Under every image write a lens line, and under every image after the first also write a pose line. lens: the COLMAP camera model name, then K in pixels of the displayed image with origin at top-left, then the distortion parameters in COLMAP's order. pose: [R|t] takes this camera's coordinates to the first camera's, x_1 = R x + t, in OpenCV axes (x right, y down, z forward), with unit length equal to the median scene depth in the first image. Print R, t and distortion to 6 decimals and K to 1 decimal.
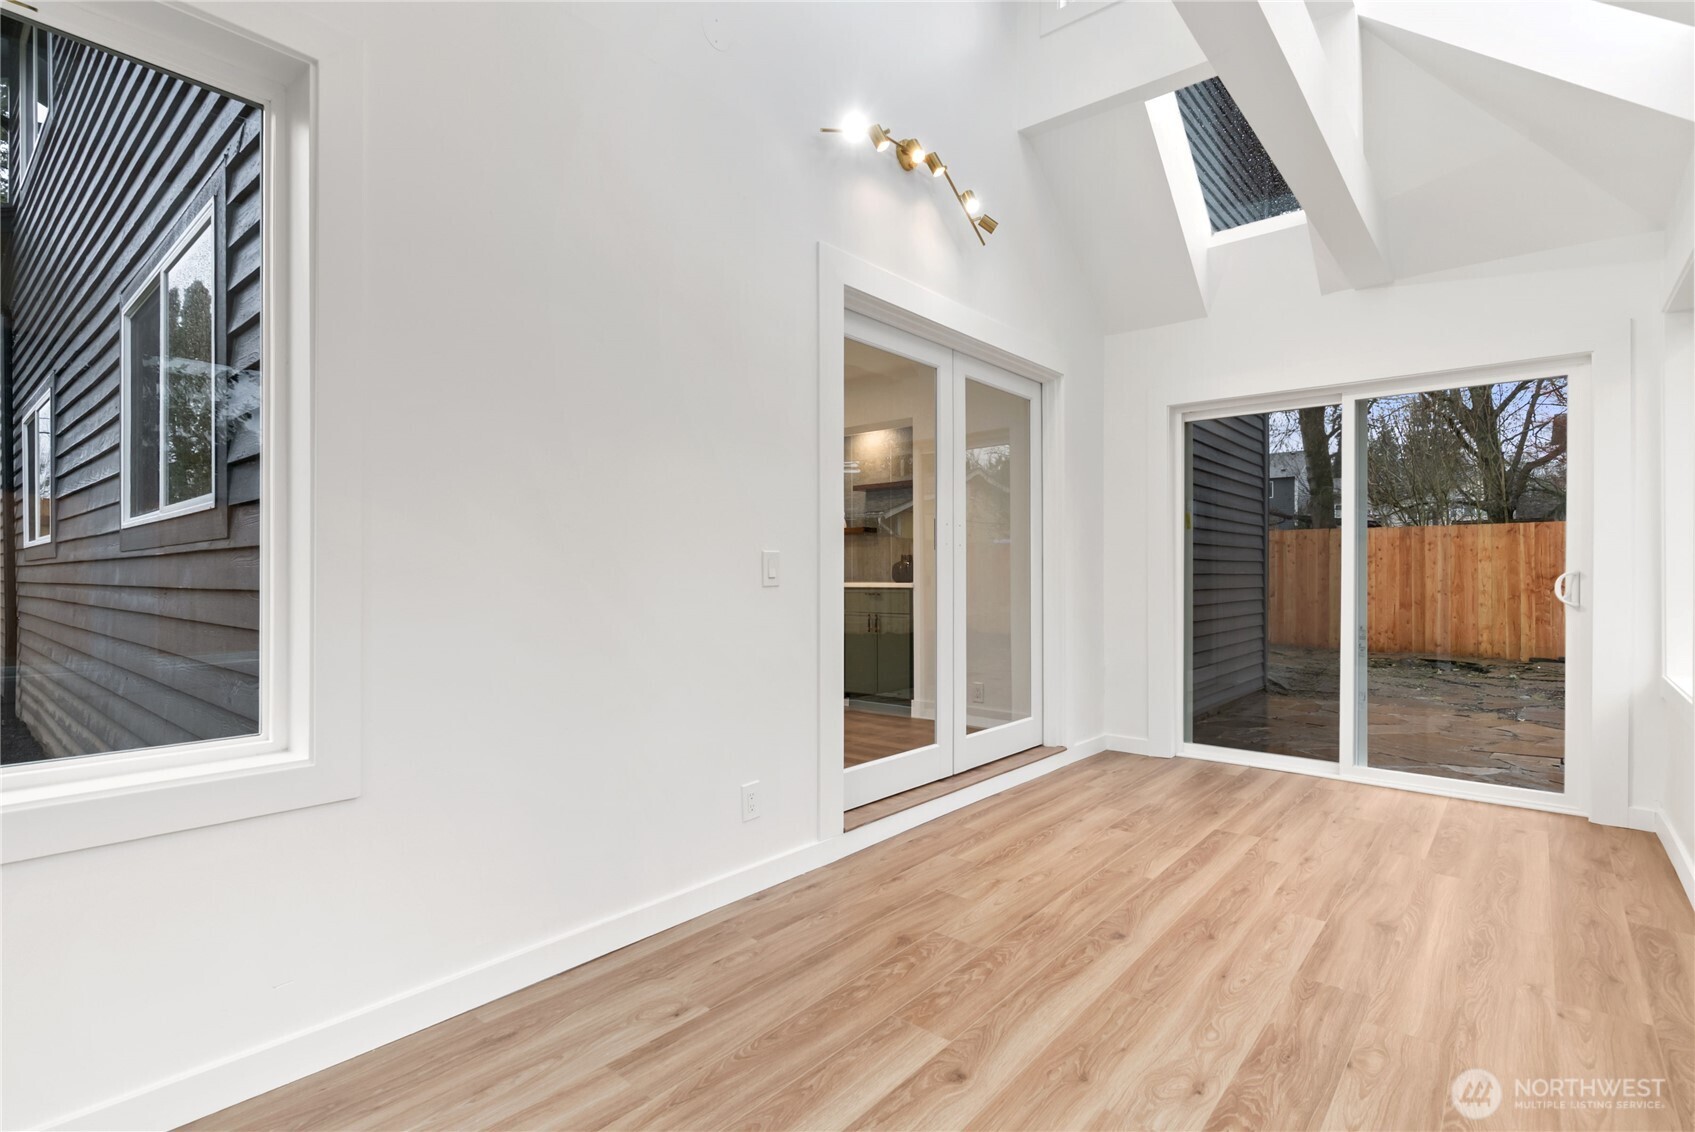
lens RADIAL K [[822.8, 0, 848.2], [0, 822.8, 562.0], [0, 0, 1]] dist [-0.003959, -0.000319]
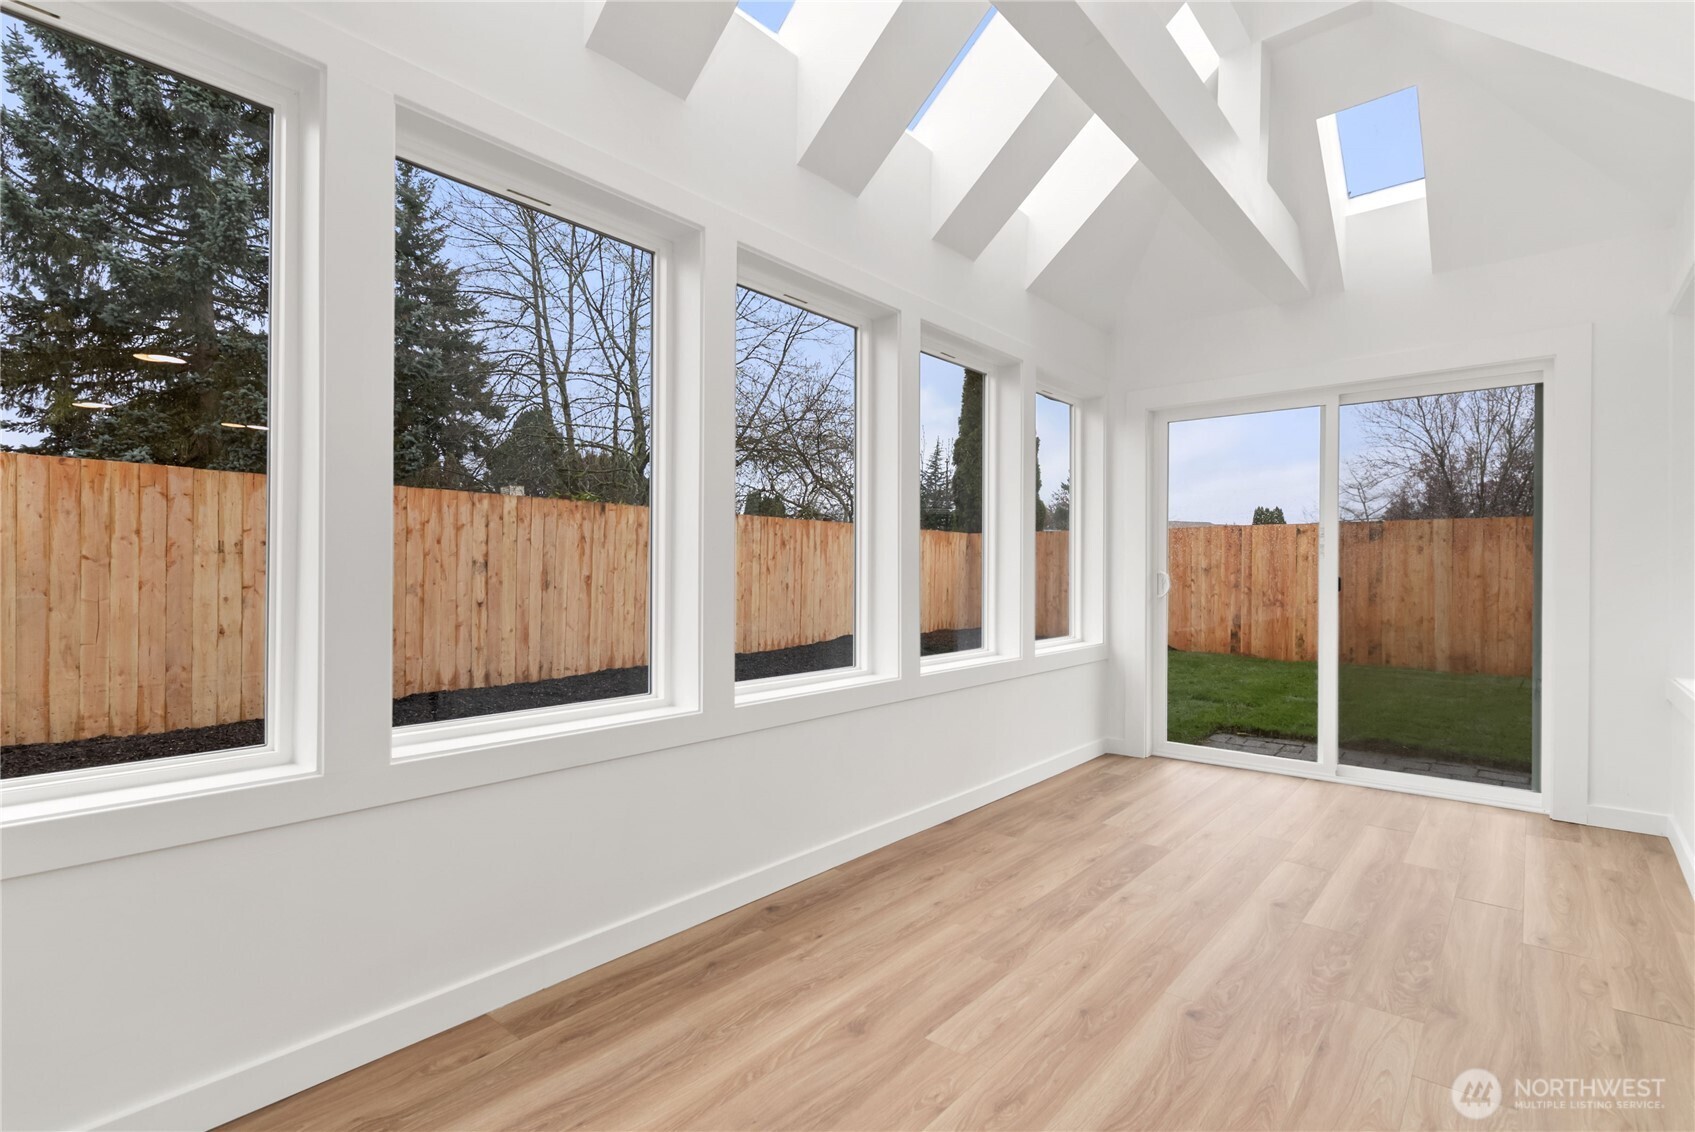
lens RADIAL K [[822.8, 0, 847.2], [0, 822.8, 575.5], [0, 0, 1]] dist [-0.003959, -0.000319]
pose [[-0.999991, -0.003991, -0.001350, 0.765214], [-0.003981, 0.999966, -0.007237, 0.021110], [0.001379, -0.007232, -0.999973, 2.053052]]
